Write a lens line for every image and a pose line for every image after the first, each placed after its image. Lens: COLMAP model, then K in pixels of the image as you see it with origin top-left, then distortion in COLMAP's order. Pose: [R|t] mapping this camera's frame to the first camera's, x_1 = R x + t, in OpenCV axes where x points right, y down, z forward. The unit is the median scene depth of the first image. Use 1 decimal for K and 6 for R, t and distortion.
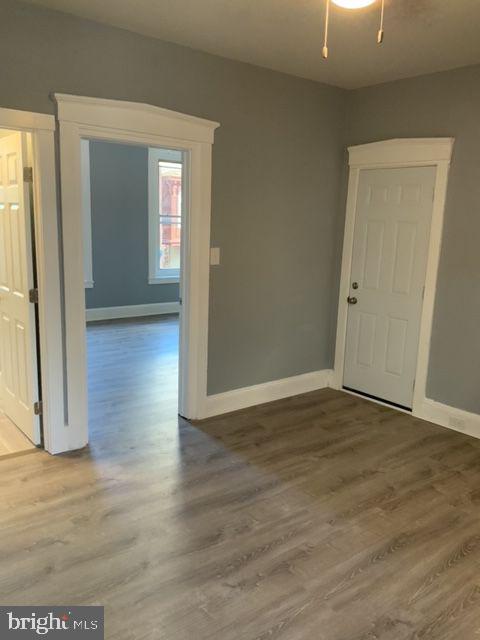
lens RADIAL K [[538.5, 0, 240.4], [0, 538.5, 320.6], [0, 0, 1]] dist [-0.000312, 0.000721]
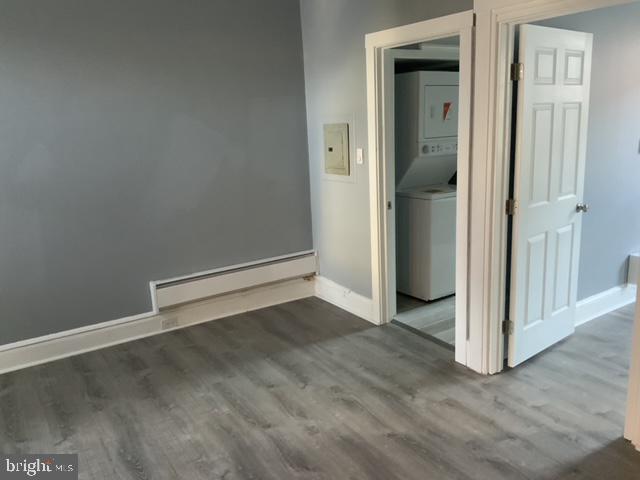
lens RADIAL K [[534.1, 0, 320.7], [0, 534.1, 238.8], [0, 0, 1]] dist [0.001674, 0.000444]
pose [[-0.104126, 0.186866, -0.976851, 0.805525], [-0.163659, 0.965582, 0.202155, -0.170802], [0.981006, 0.180921, -0.069960, 1.063664]]
